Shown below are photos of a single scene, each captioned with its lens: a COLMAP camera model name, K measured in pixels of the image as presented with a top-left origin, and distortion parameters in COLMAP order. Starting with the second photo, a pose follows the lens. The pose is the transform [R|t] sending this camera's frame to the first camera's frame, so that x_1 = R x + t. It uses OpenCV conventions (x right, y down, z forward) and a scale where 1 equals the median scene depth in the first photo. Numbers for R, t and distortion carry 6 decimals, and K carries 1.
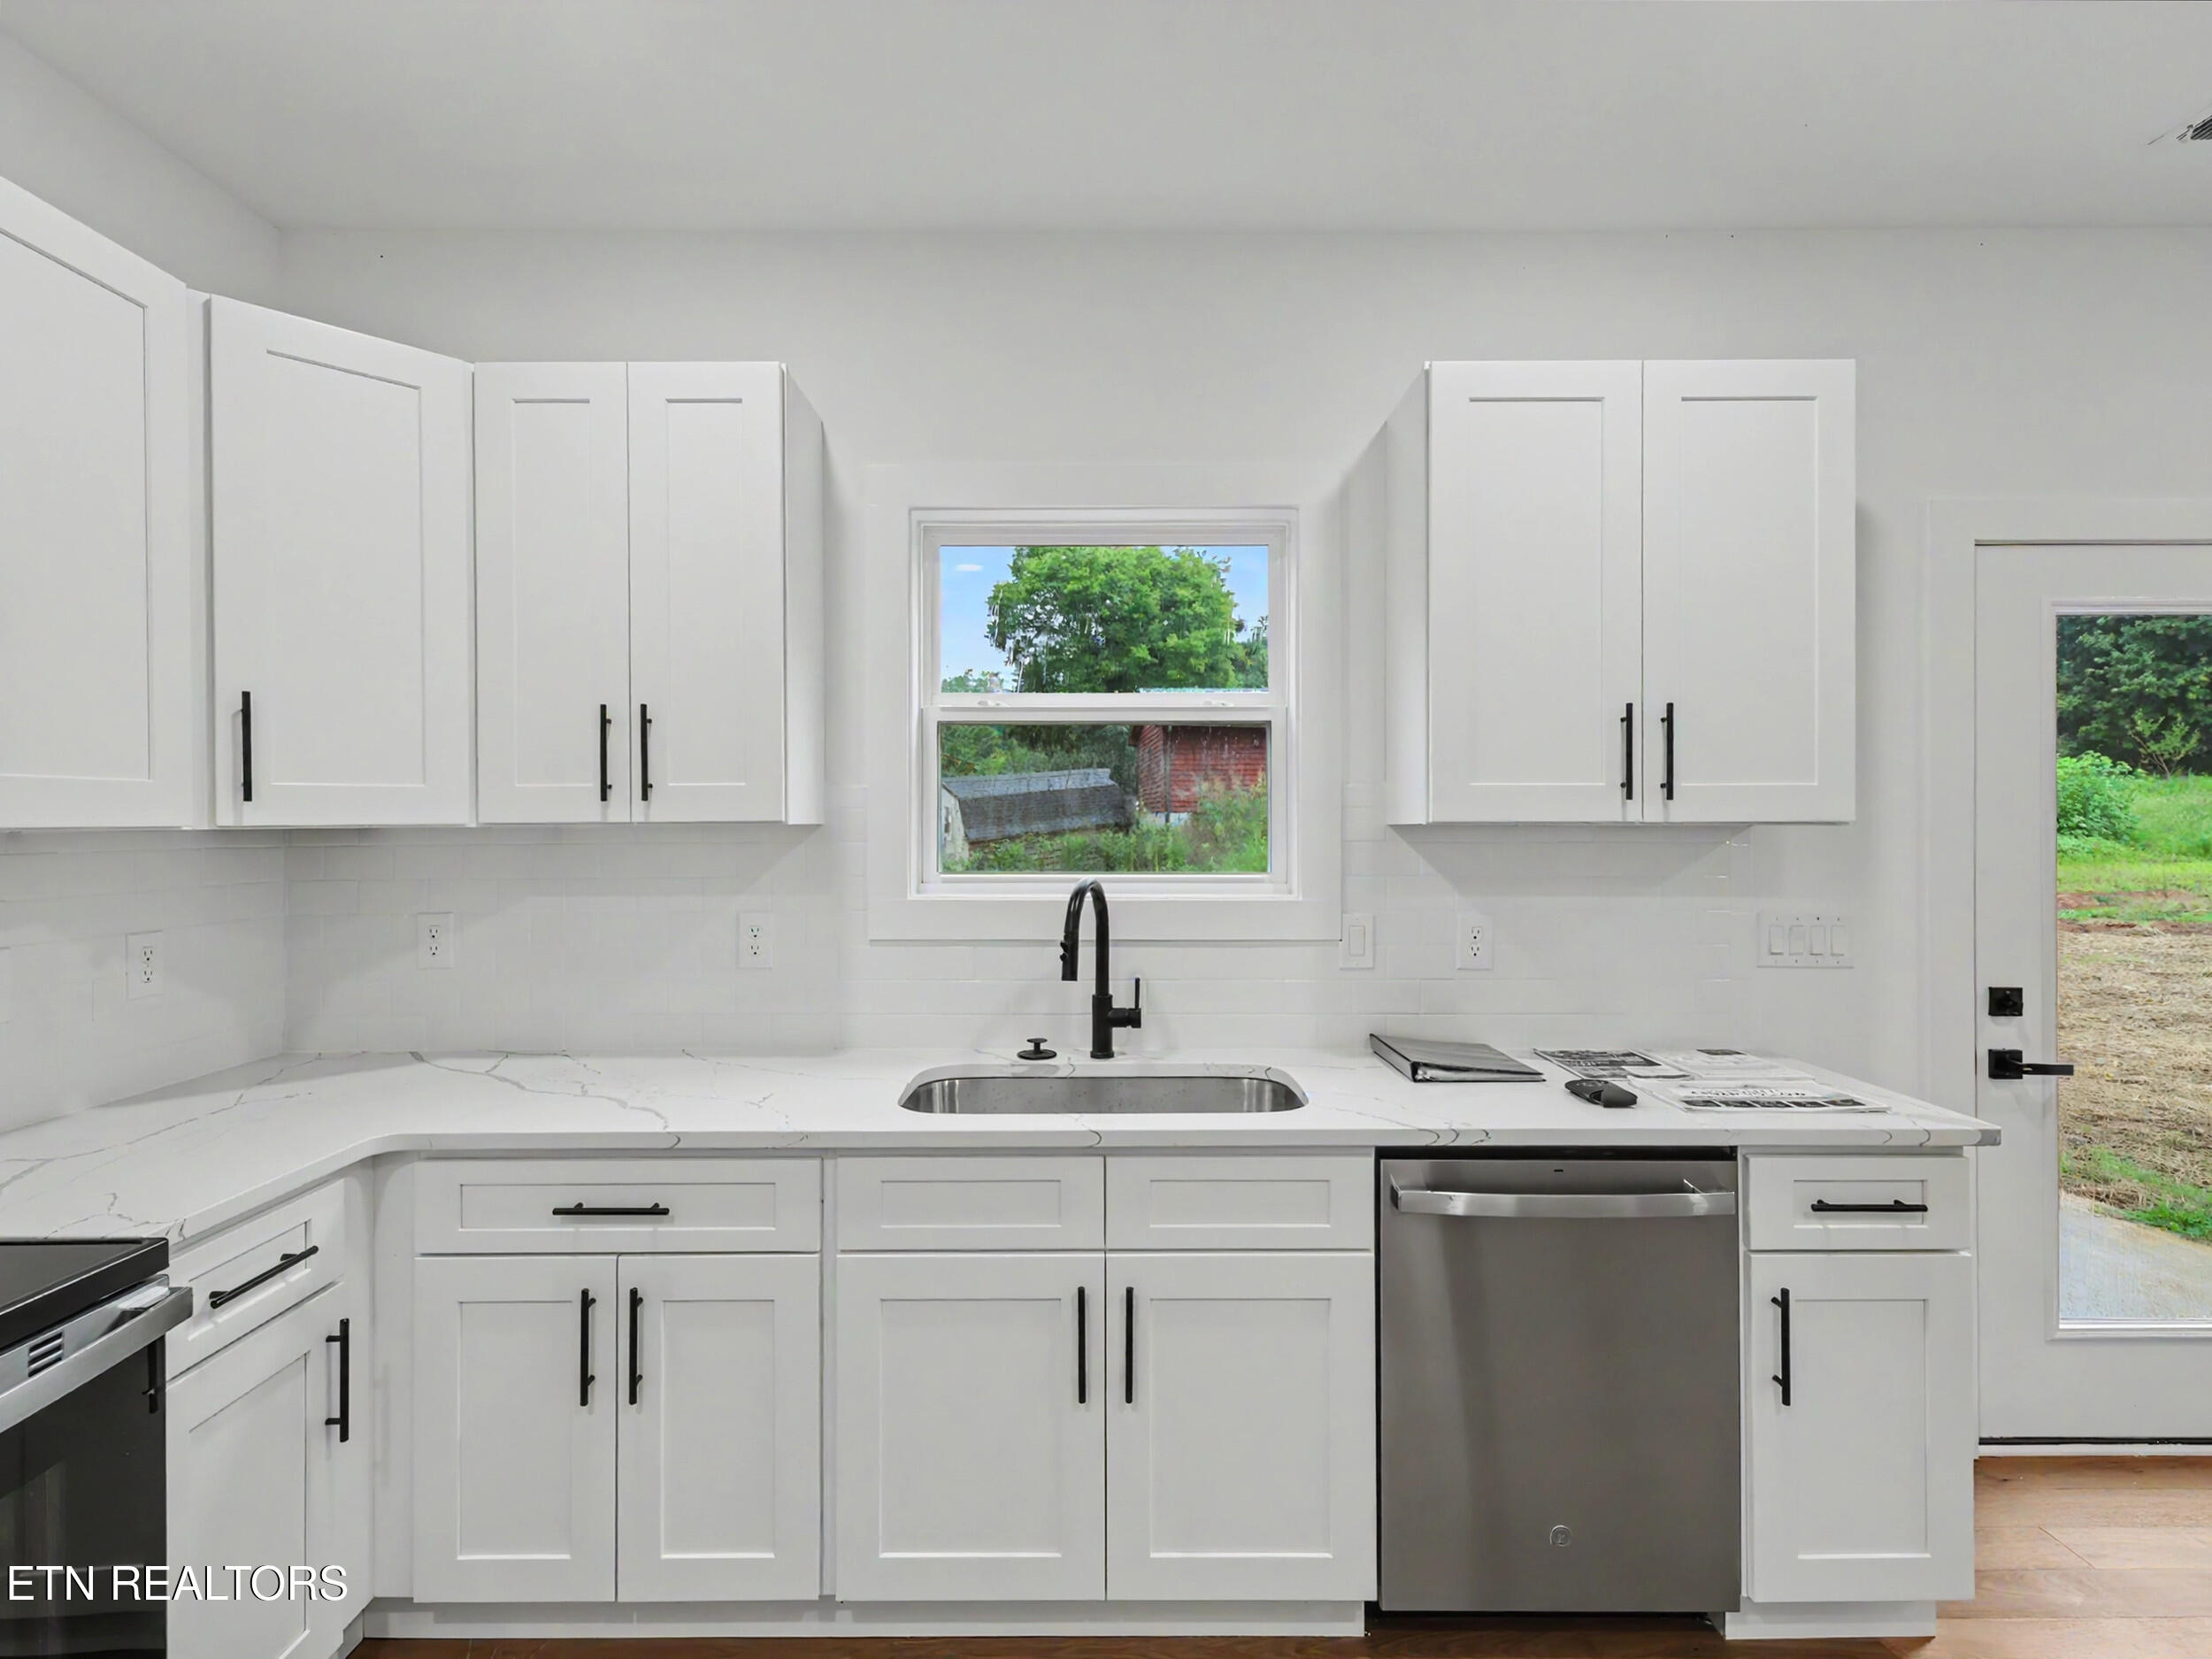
lens RADIAL K [[1079.0, 0, 1106.0], [0, 1079.0, 829.5], [0, 0, 1]] dist [0.003957, 0.000169]
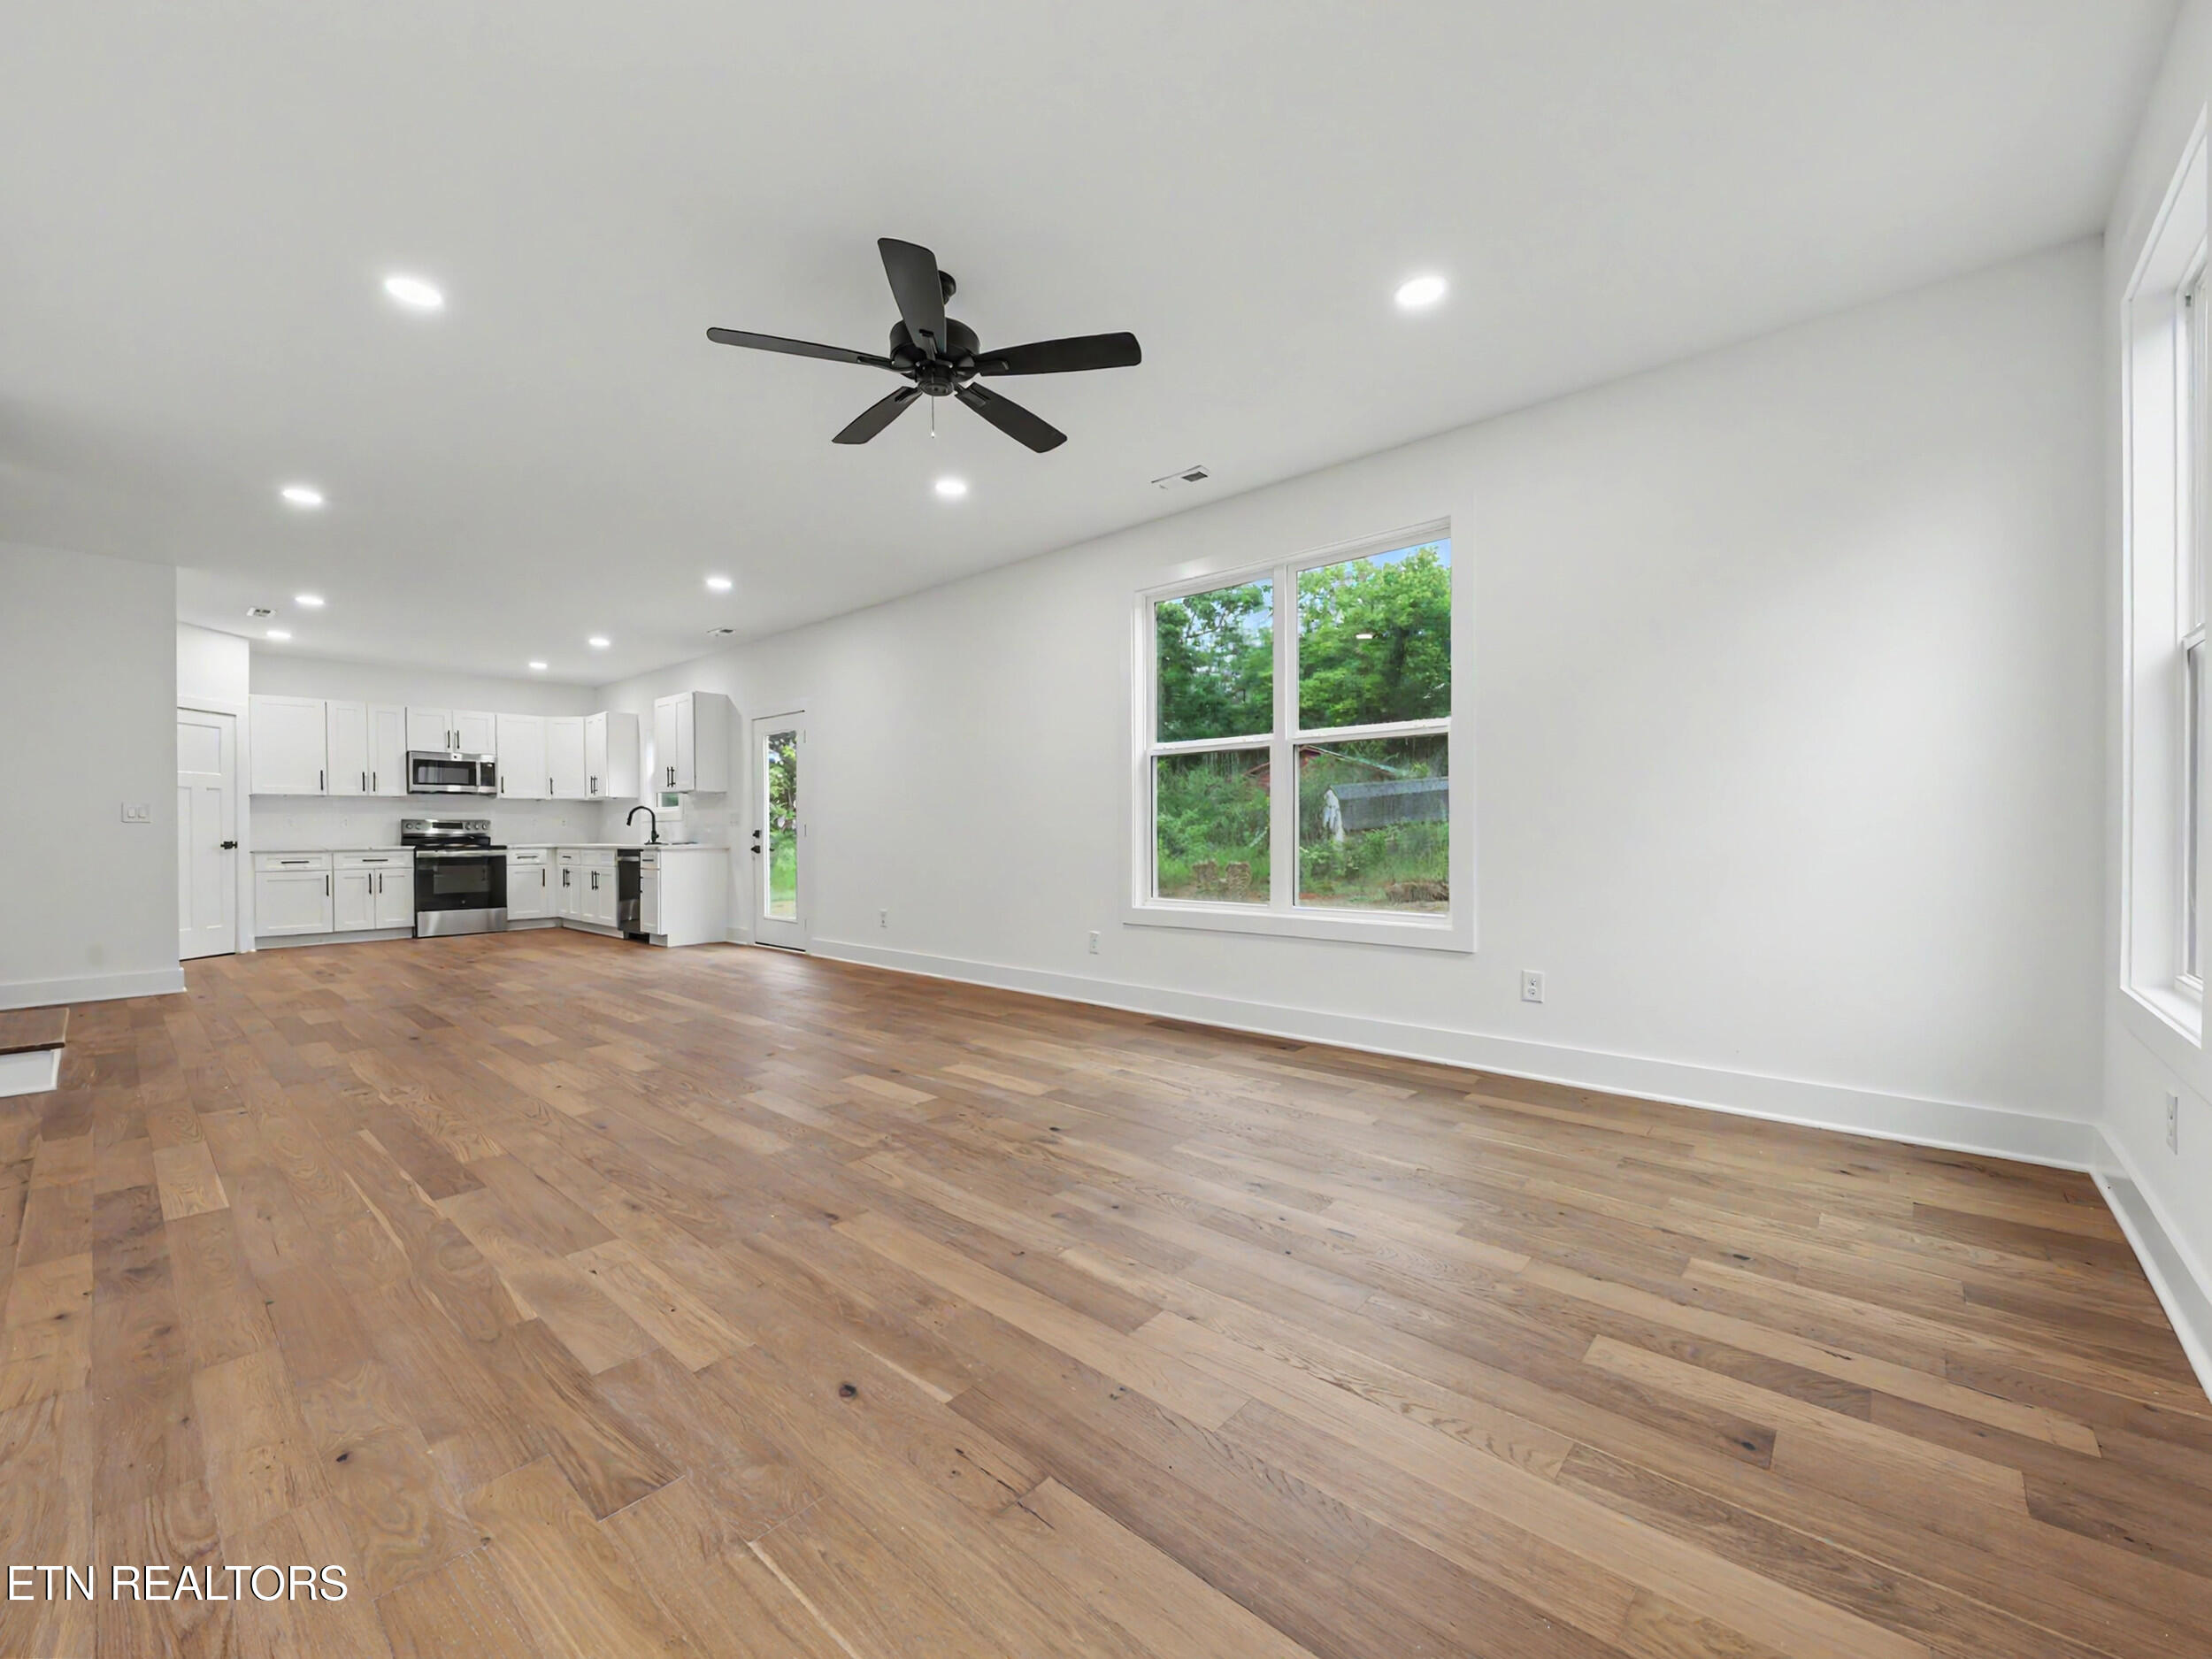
lens RADIAL K [[883.8, 0, 1109.3], [0, 883.8, 838.3], [0, 0, 1]] dist [0.009753, -0.000378]
pose [[0.750155, 0.008885, -0.661202, 4.755656], [-0.004787, 0.999956, 0.008006, 0.161226], [0.661244, -0.002841, 0.750165, -0.714020]]
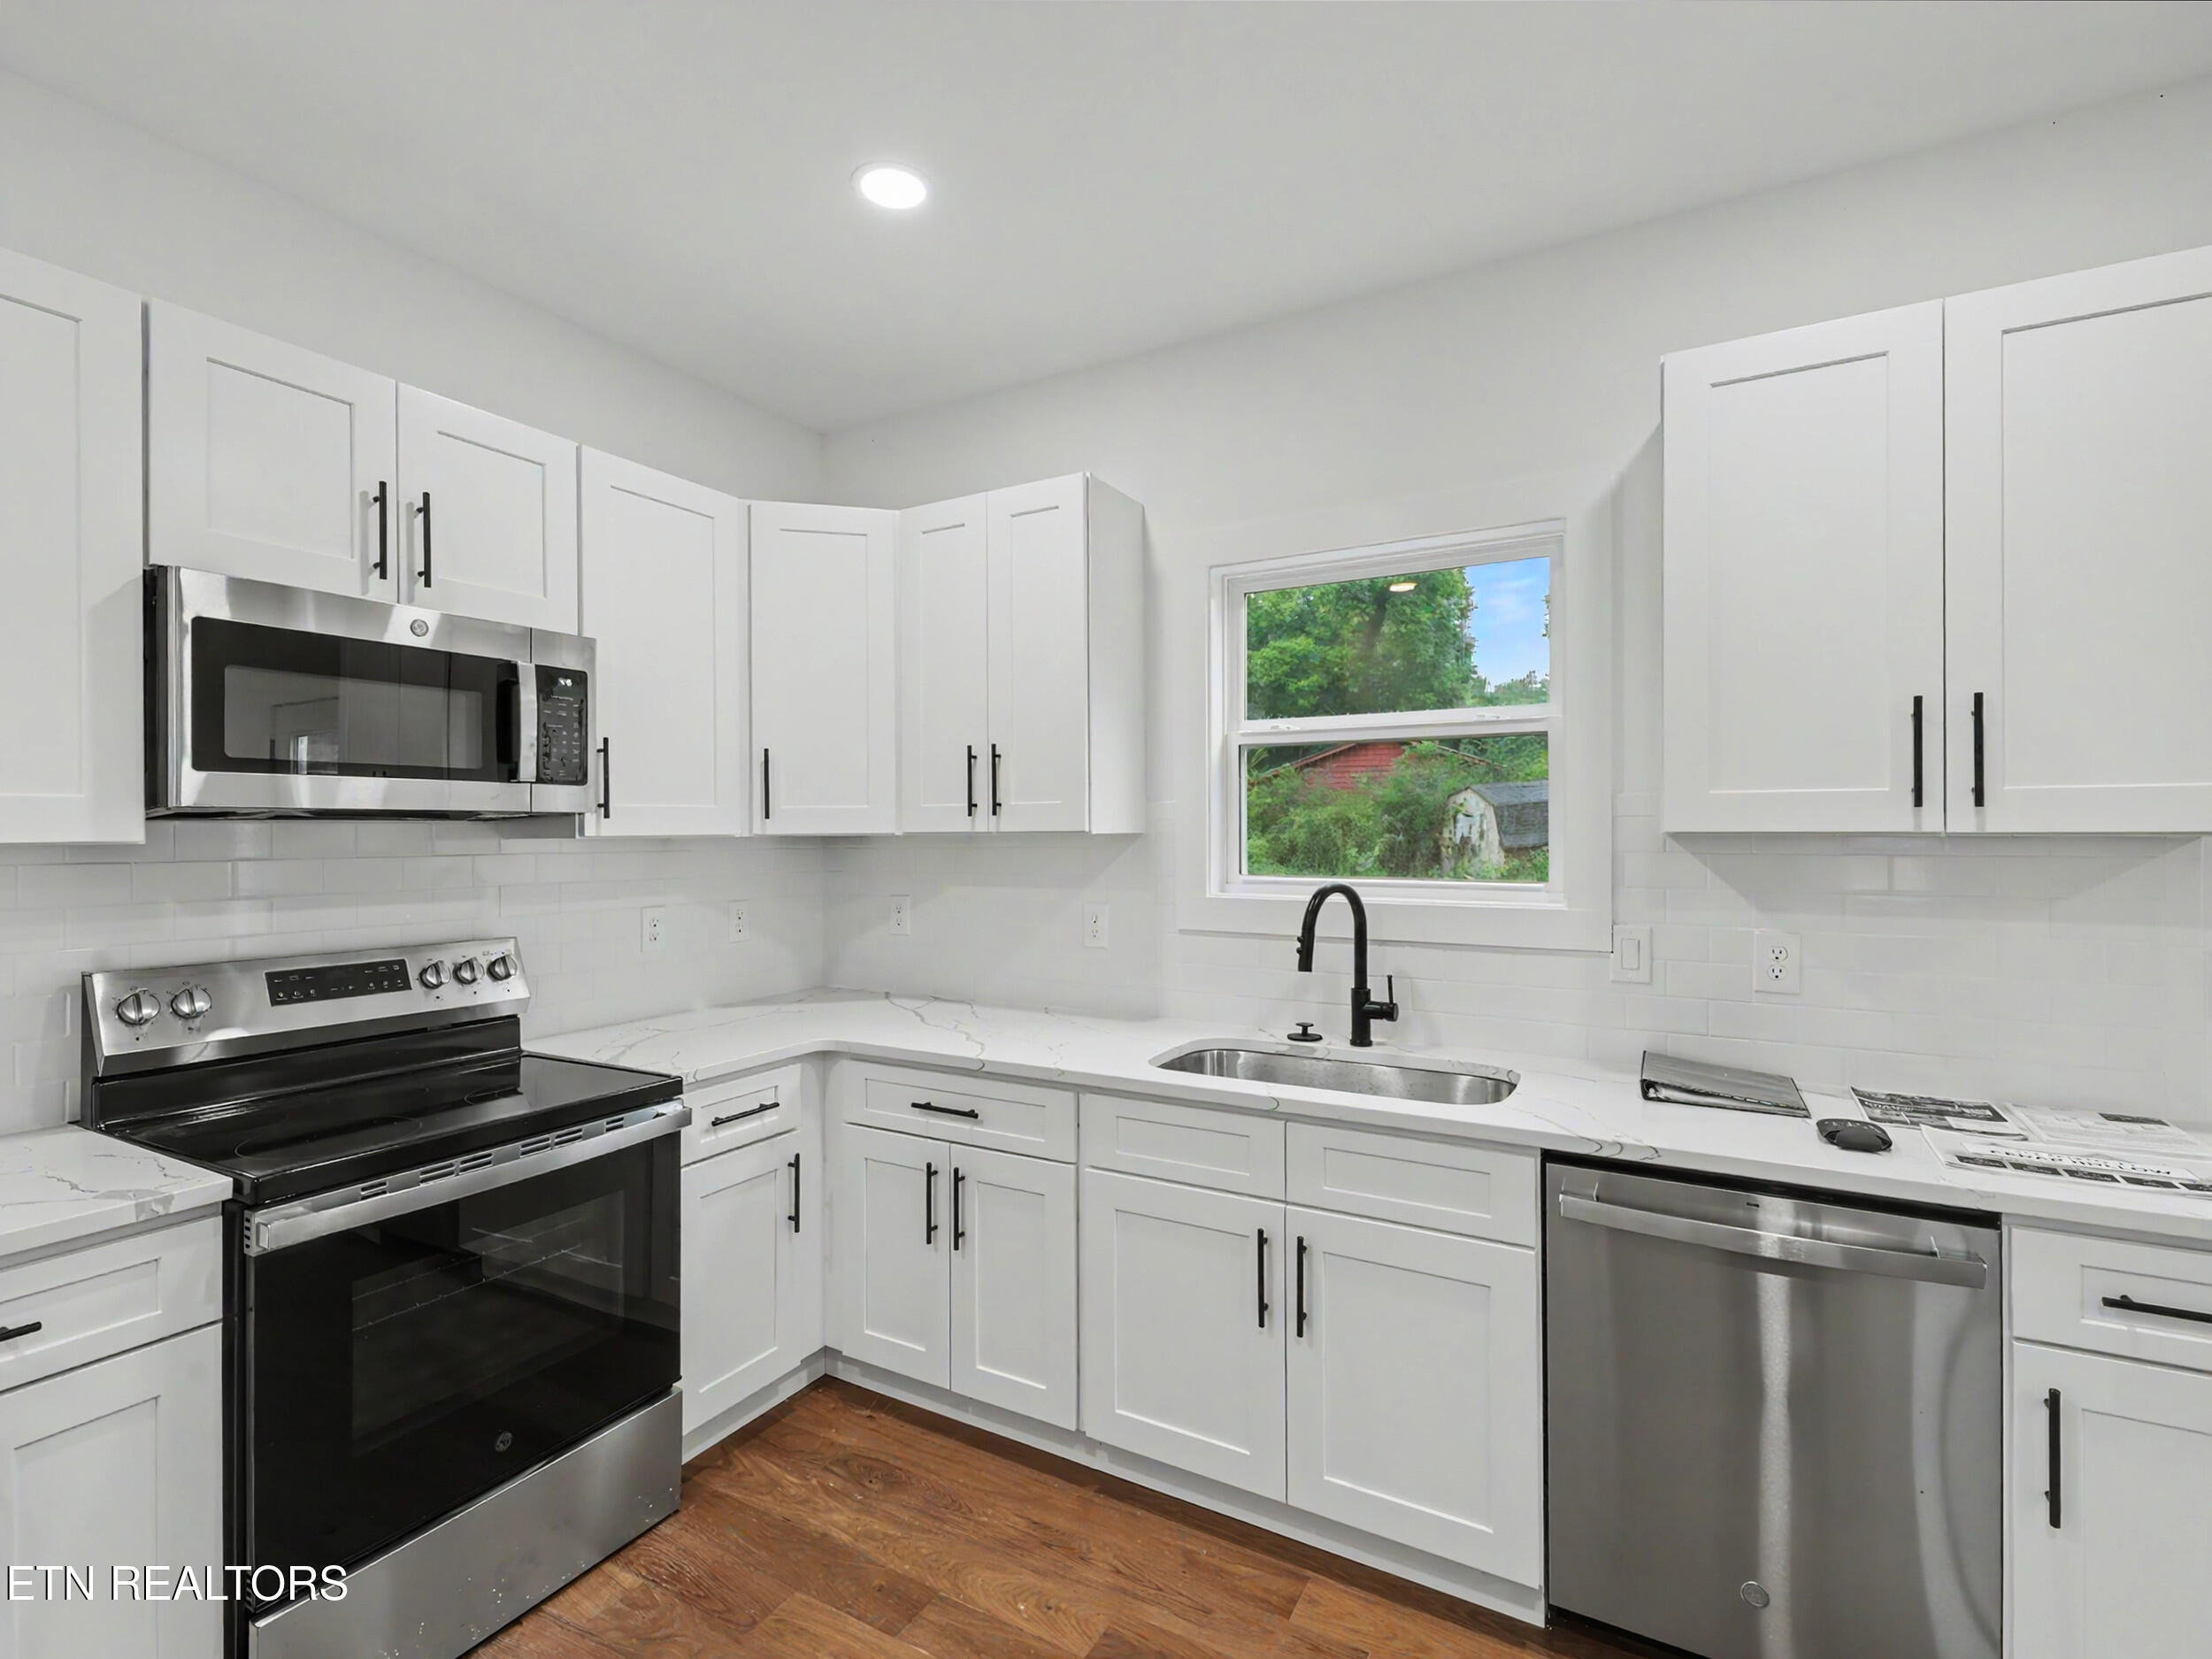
lens RADIAL K [[1039.7, 0, 1103.2], [0, 1039.7, 834.8], [0, 0, 1]] dist [-0.001553, -0.000440]
pose [[0.866902, 0.001976, -0.498475, 0.337202], [-0.002536, 0.999997, -0.000448, -0.002742], [0.498472, 0.001652, 0.866904, -0.056707]]
